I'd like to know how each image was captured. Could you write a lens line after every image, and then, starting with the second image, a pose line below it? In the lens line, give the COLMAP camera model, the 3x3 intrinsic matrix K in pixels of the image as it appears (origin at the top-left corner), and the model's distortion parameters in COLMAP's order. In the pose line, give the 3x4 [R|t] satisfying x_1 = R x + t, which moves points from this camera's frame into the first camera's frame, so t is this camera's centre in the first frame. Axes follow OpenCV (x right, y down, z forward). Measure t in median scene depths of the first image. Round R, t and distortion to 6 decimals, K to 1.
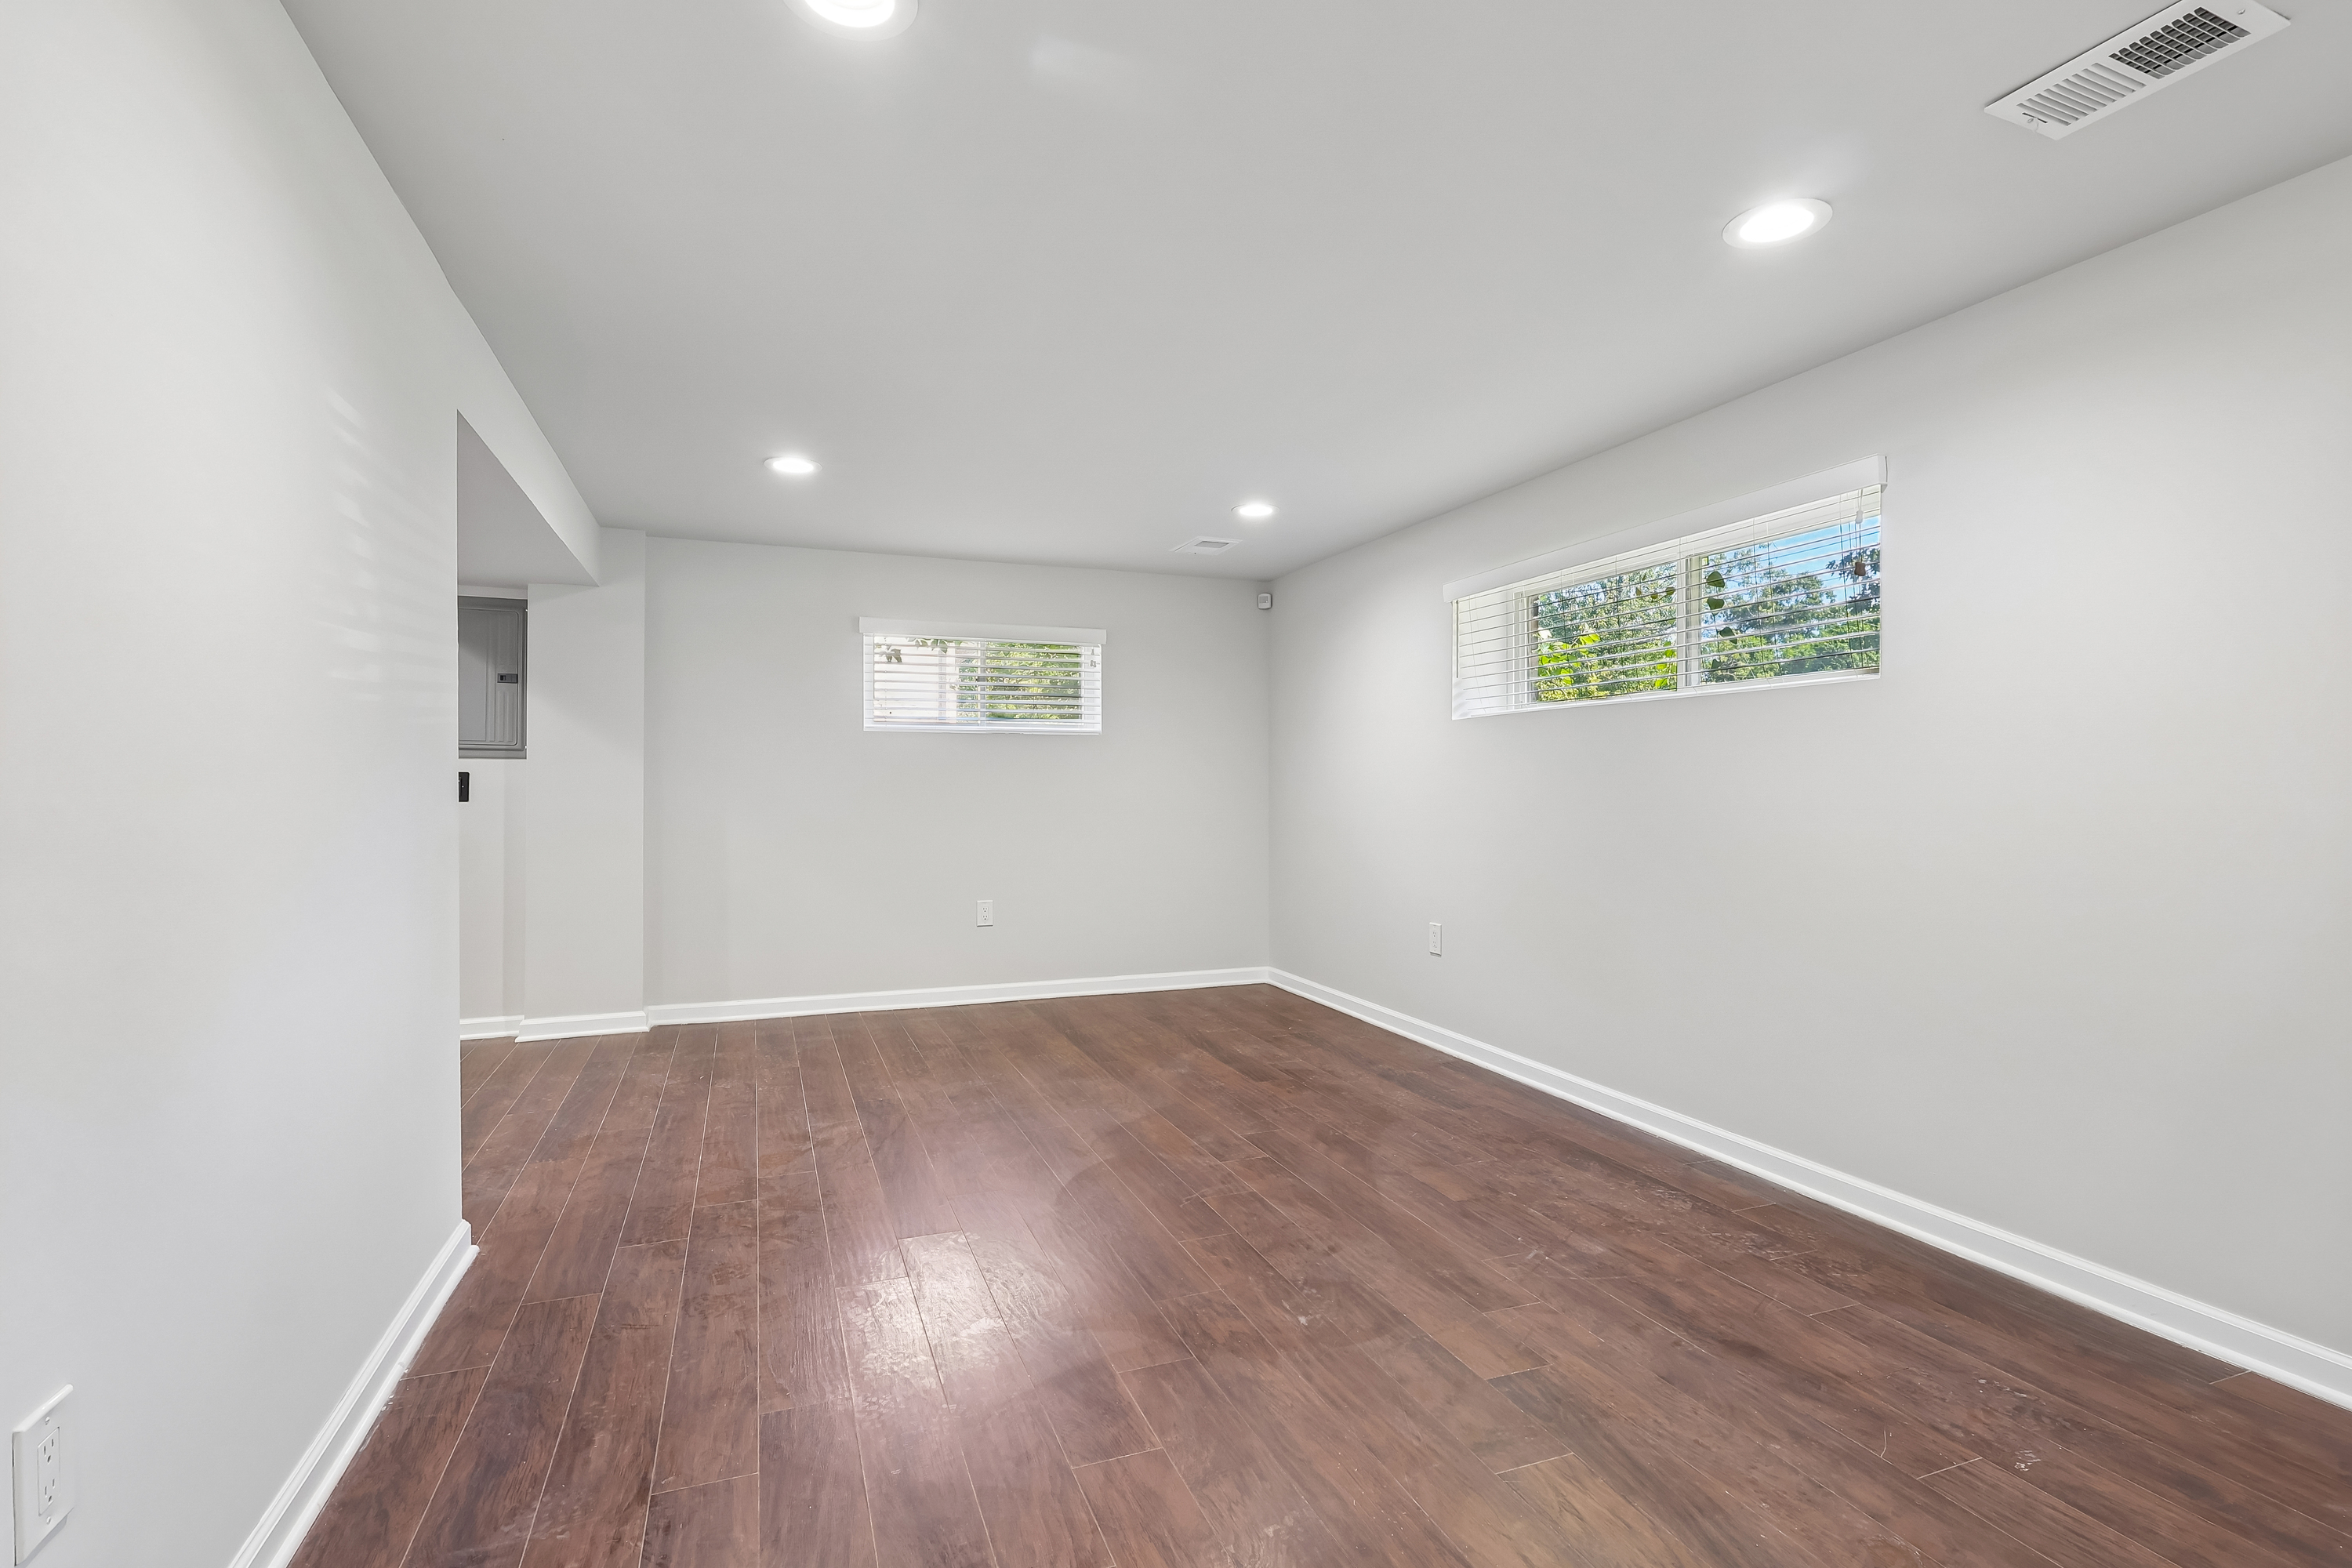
lens RADIAL K [[1088.6, 0, 1169.3], [0, 1088.6, 783.5], [0, 0, 1]] dist [0.000804, 0.000426]
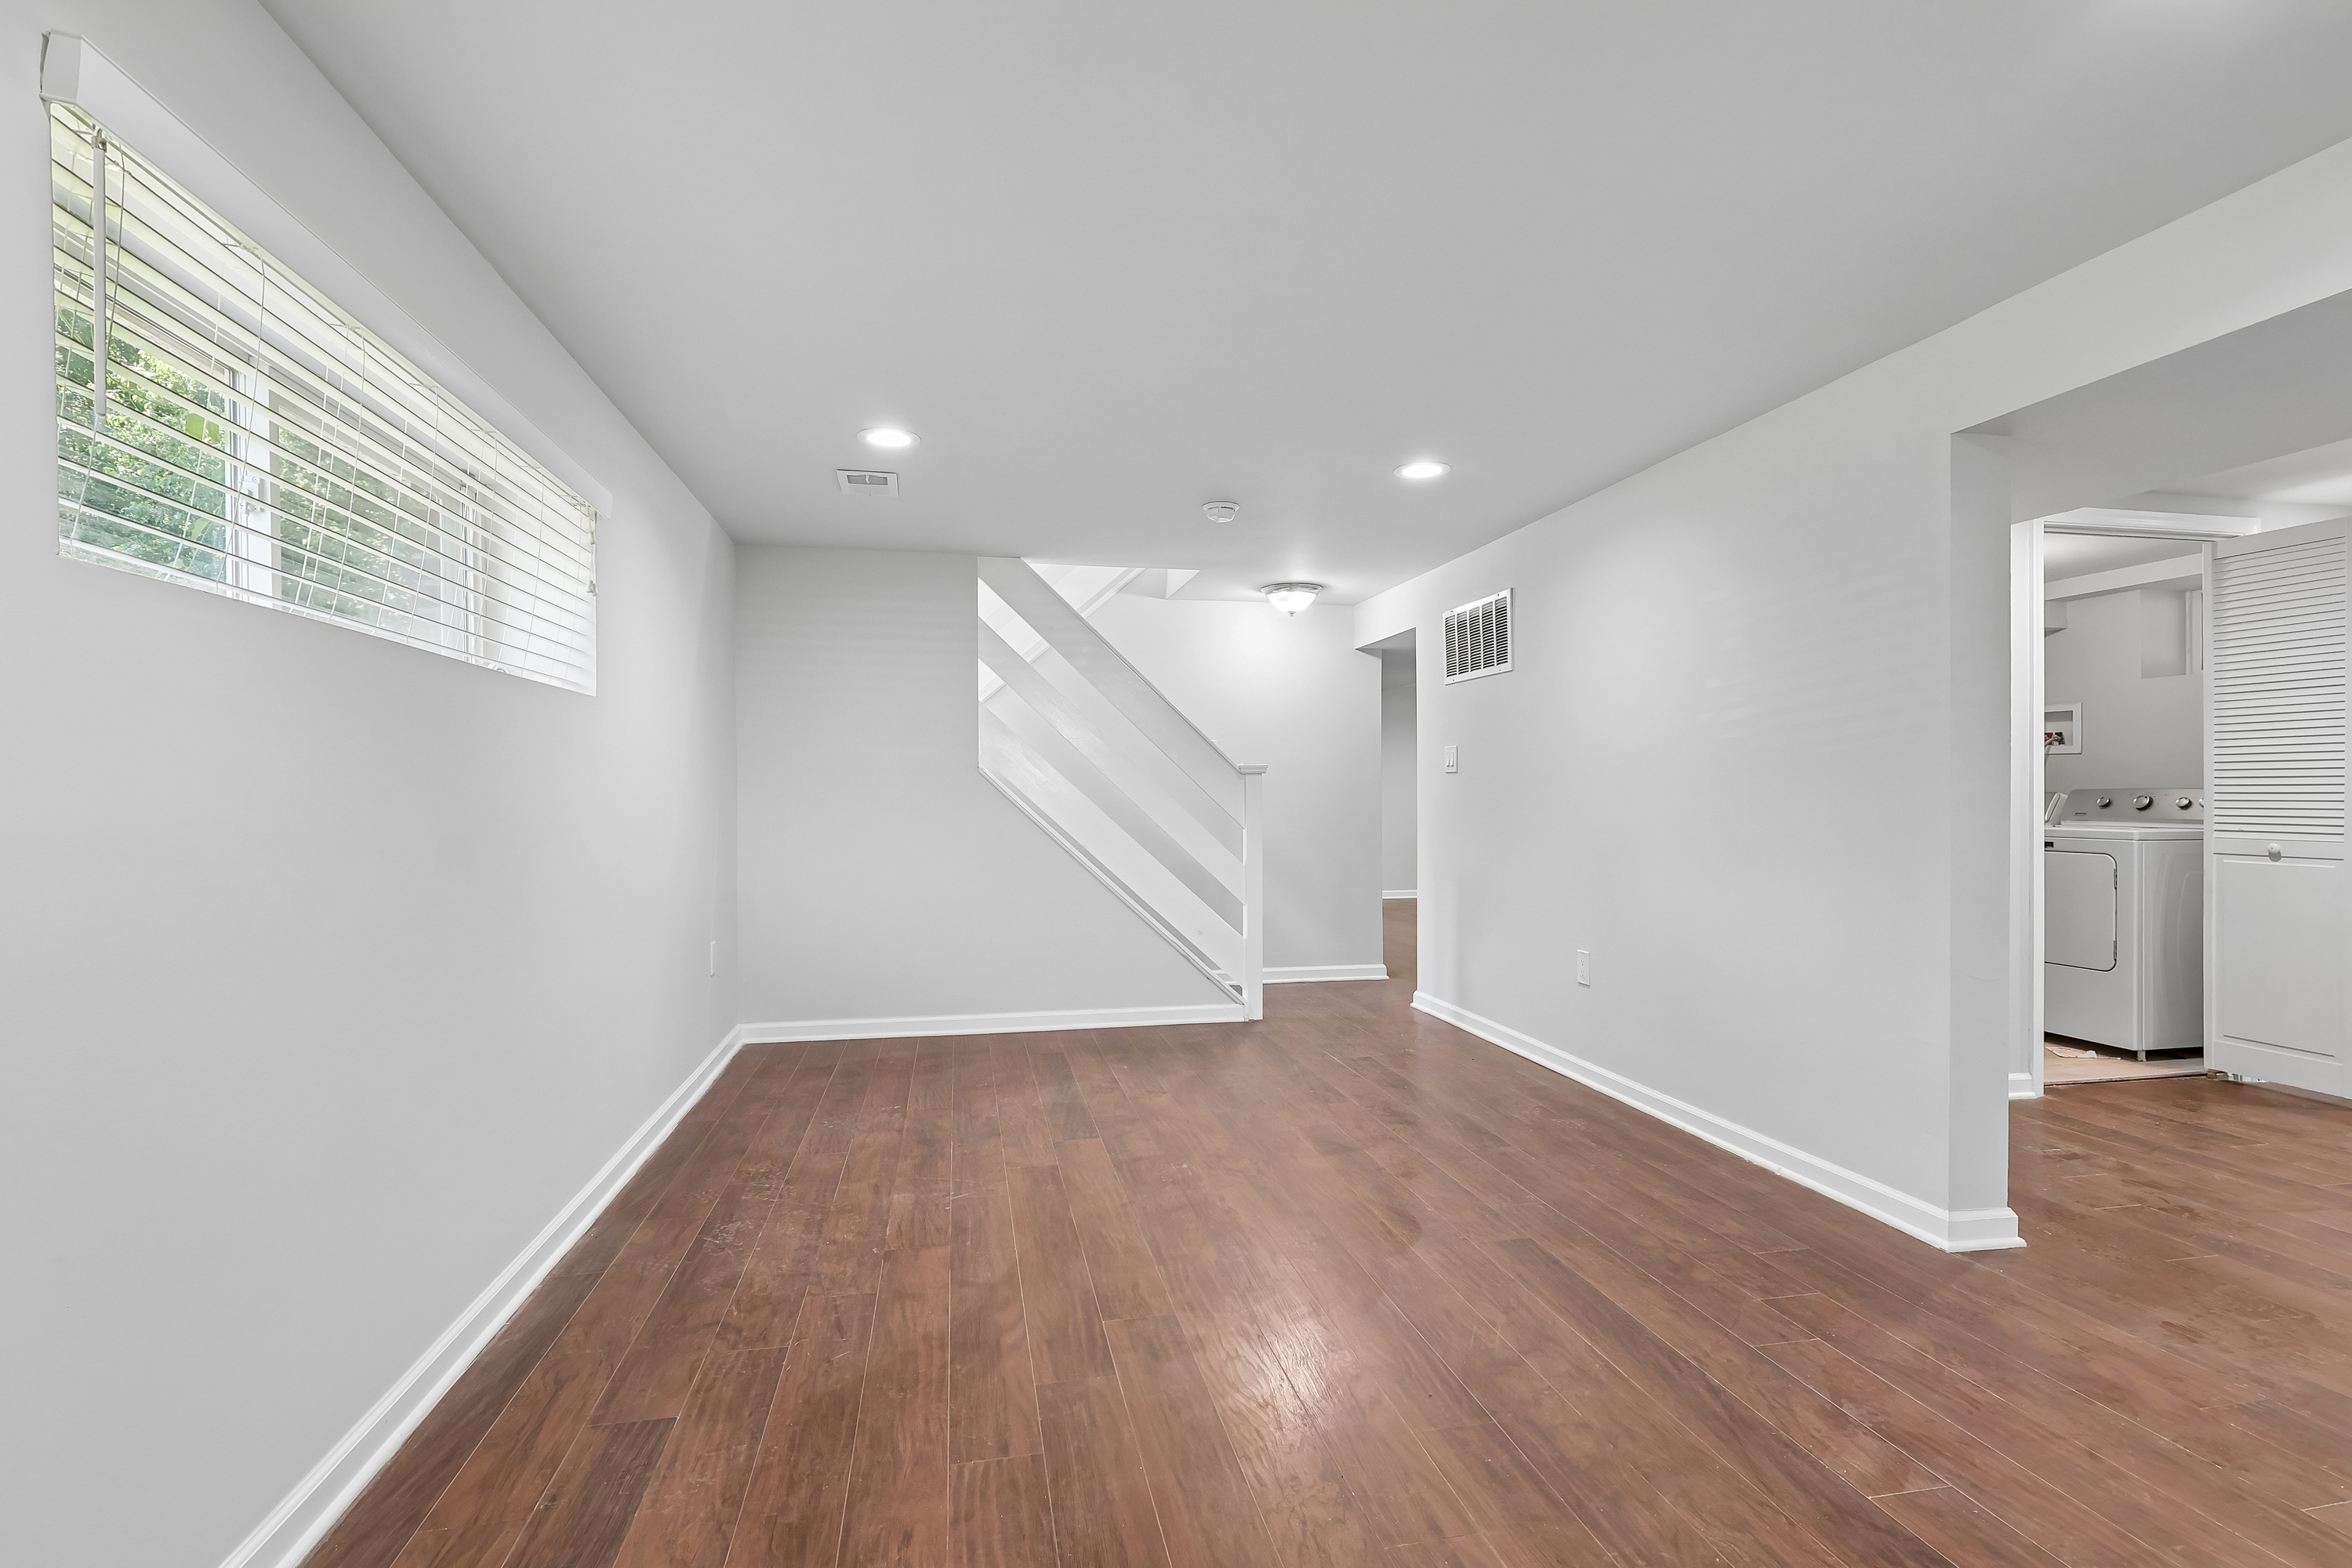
lens RADIAL K [[1096.3, 0, 1165.9], [0, 1096.3, 766.3], [0, 0, 1]] dist [-0.001312, 0.000693]
pose [[-0.985010, 0.006849, 0.172361, -0.081612], [0.002487, 0.999672, -0.025508, -0.000059], [-0.172479, -0.024697, -0.984703, 1.873101]]
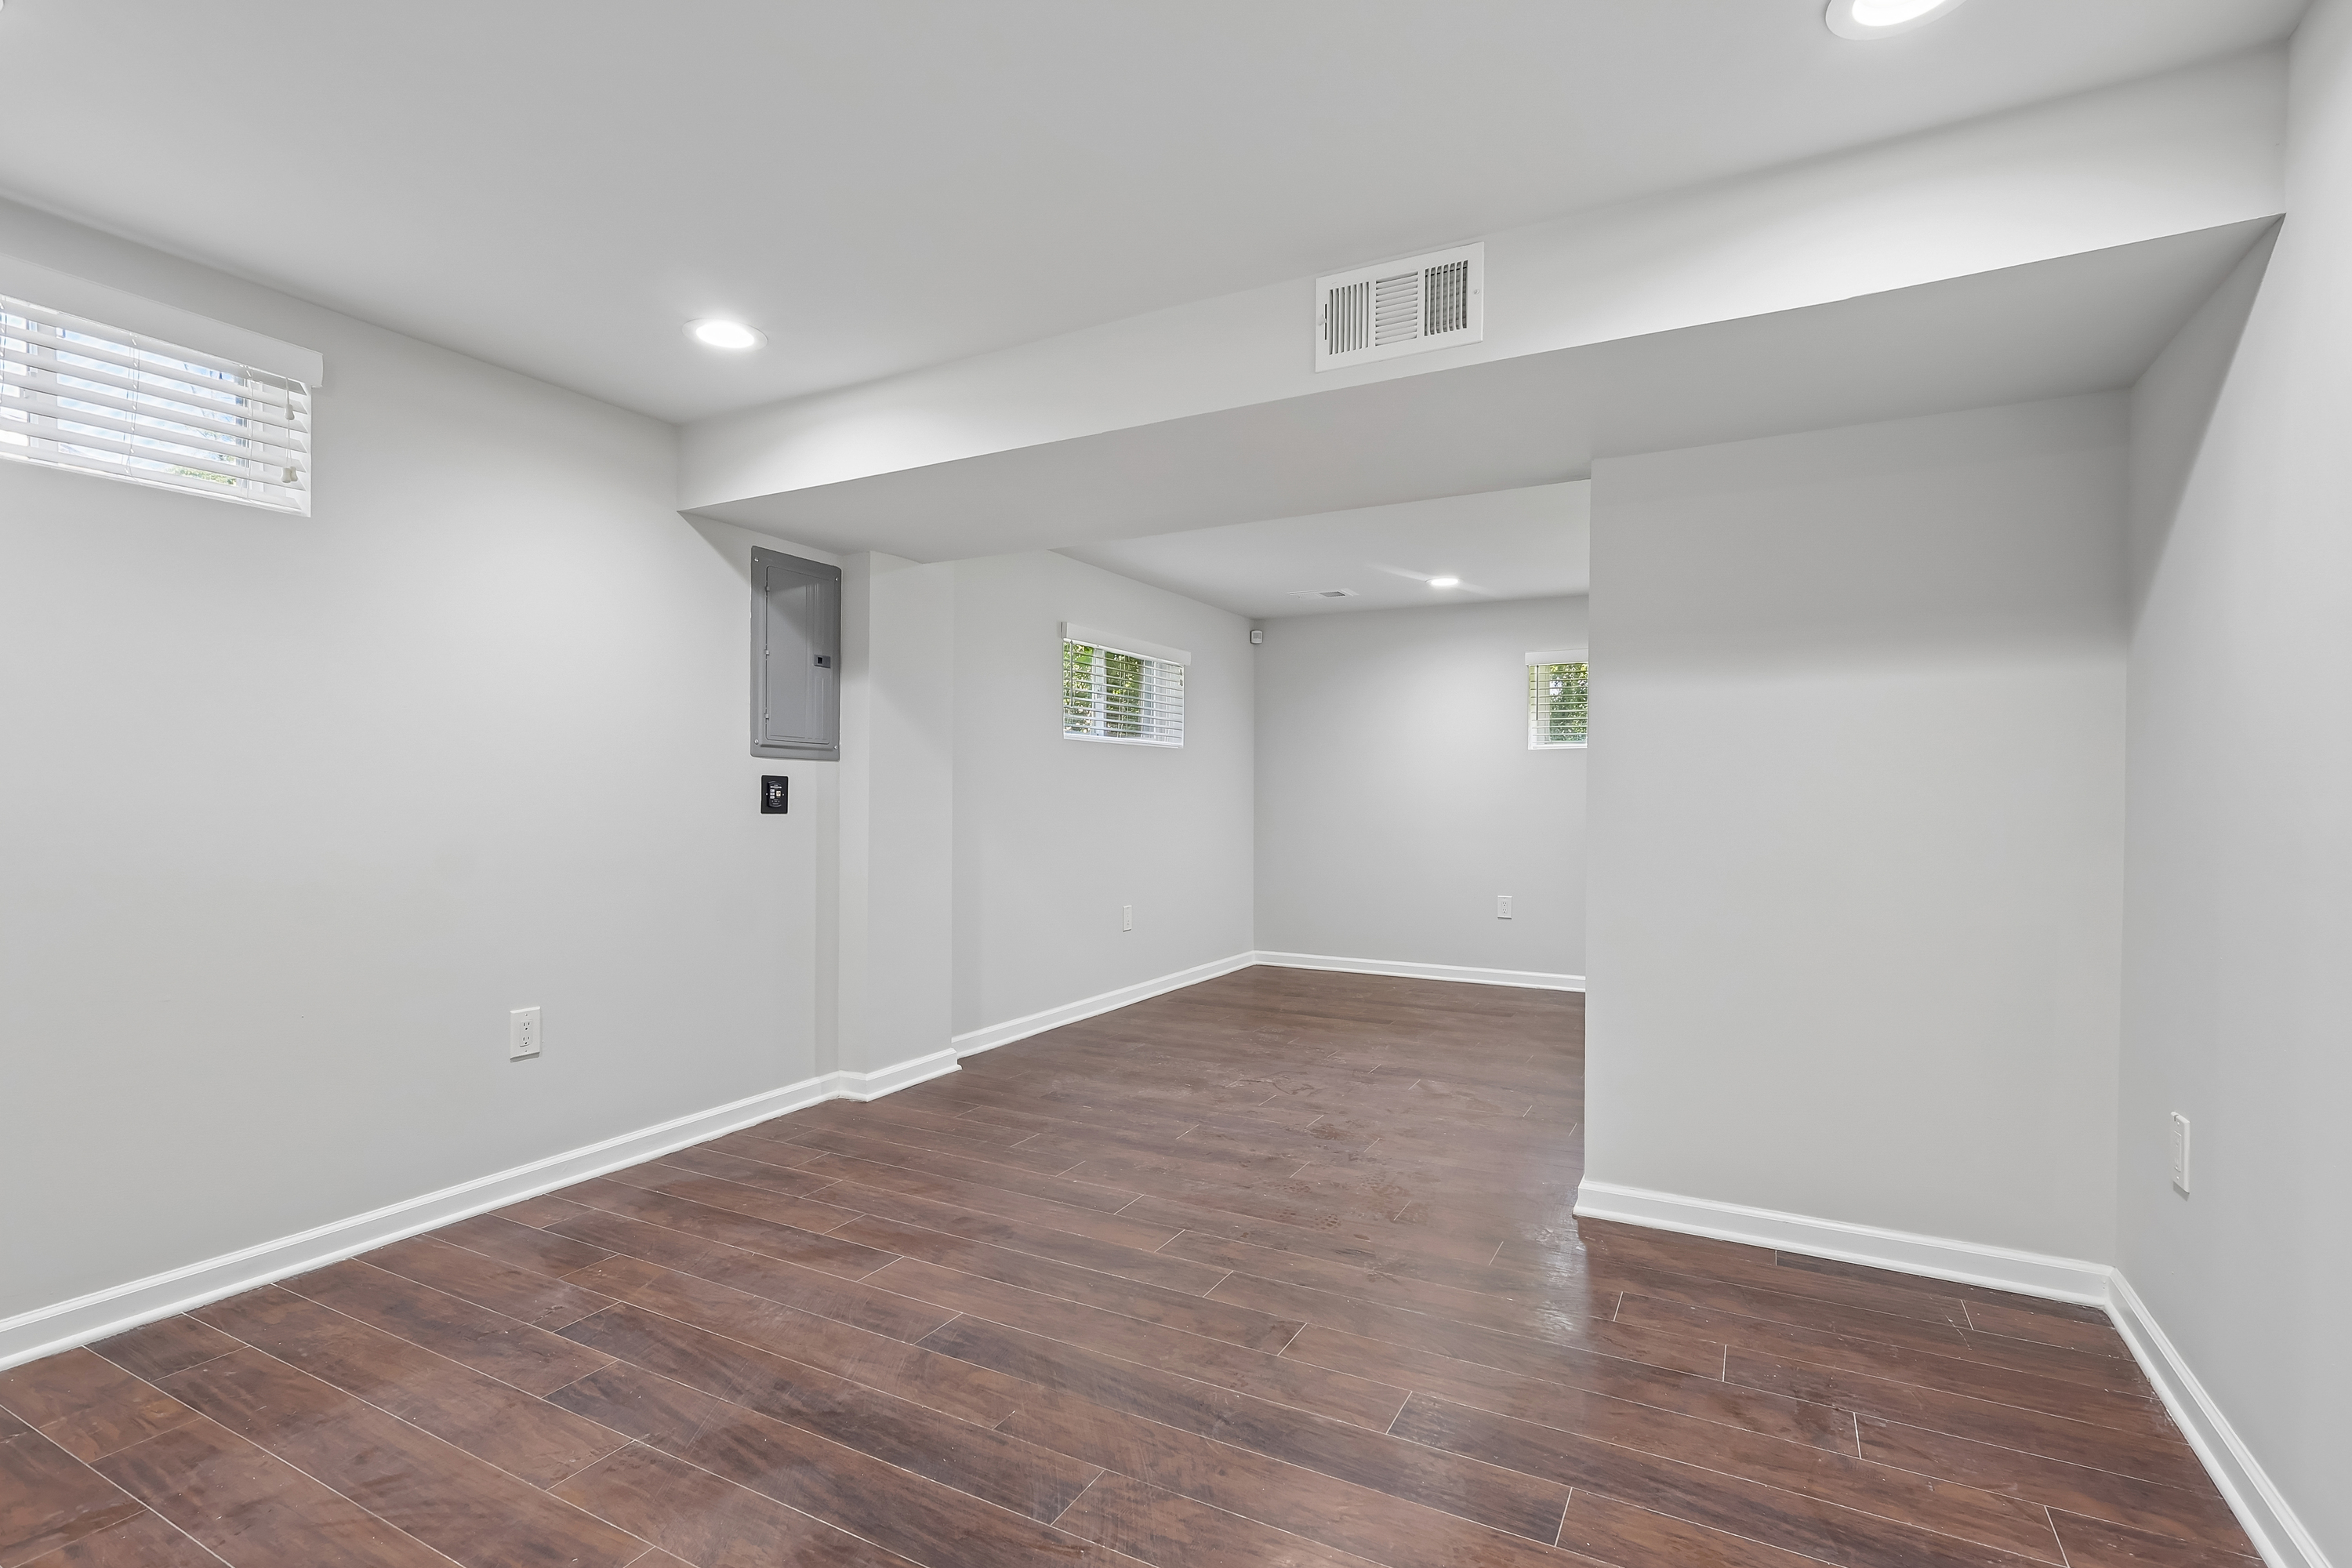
lens RADIAL K [[1098.4, 0, 1170.5], [0, 1098.4, 785.9], [0, 0, 1]] dist [-0.001810, 0.000600]
pose [[0.764576, 0.005618, 0.644510, -1.525416], [-0.001311, 0.999974, -0.007161, 0.003588], [-0.644533, 0.004630, 0.764563, 0.331617]]
